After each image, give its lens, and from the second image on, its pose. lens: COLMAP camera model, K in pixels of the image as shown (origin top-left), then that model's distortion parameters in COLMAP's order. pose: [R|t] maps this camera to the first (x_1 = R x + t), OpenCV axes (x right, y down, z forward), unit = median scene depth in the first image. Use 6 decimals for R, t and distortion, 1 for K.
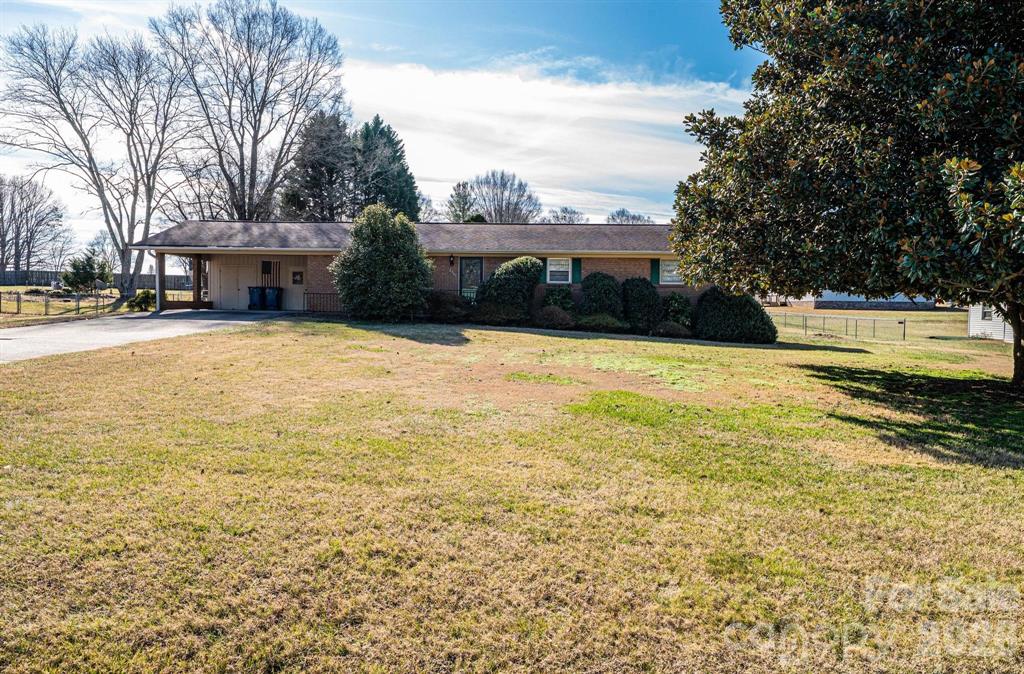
lens RADIAL K [[705.6, 0, 511.9], [0, 705.6, 338.0], [0, 0, 1]] dist [0.002875, 0.000714]
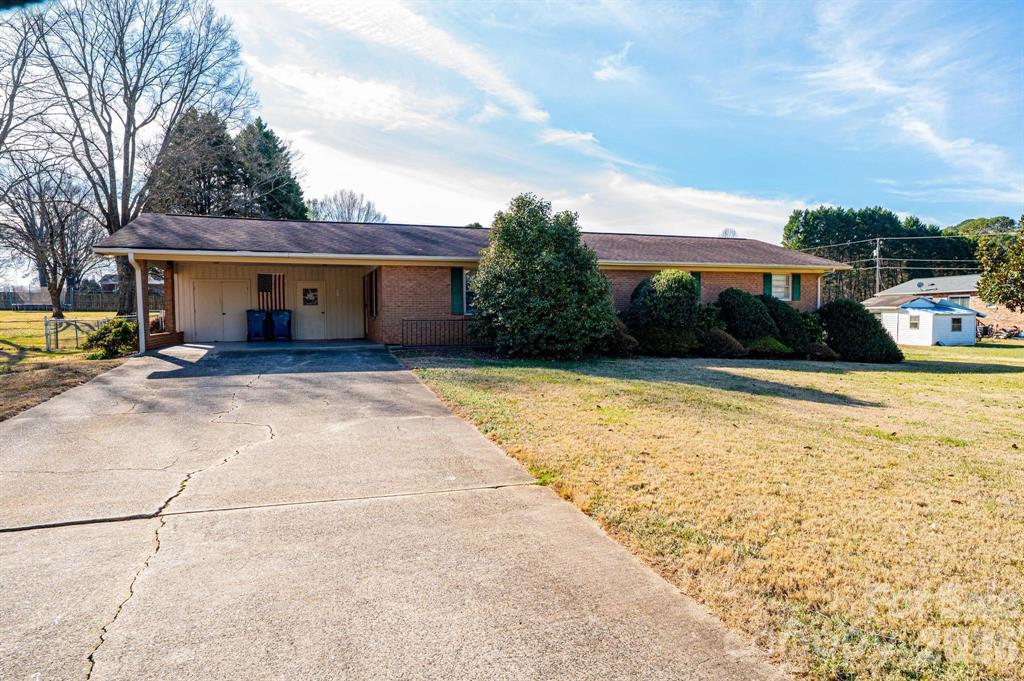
lens RADIAL K [[594.8, 0, 512.1], [0, 594.8, 339.3], [0, 0, 1]] dist [-0.002967, -0.000989]
pose [[0.940526, -0.031953, 0.338216, -0.316630], [0.033984, 0.999422, -0.000085, -0.032910], [-0.338018, 0.011574, 0.941069, 0.338808]]
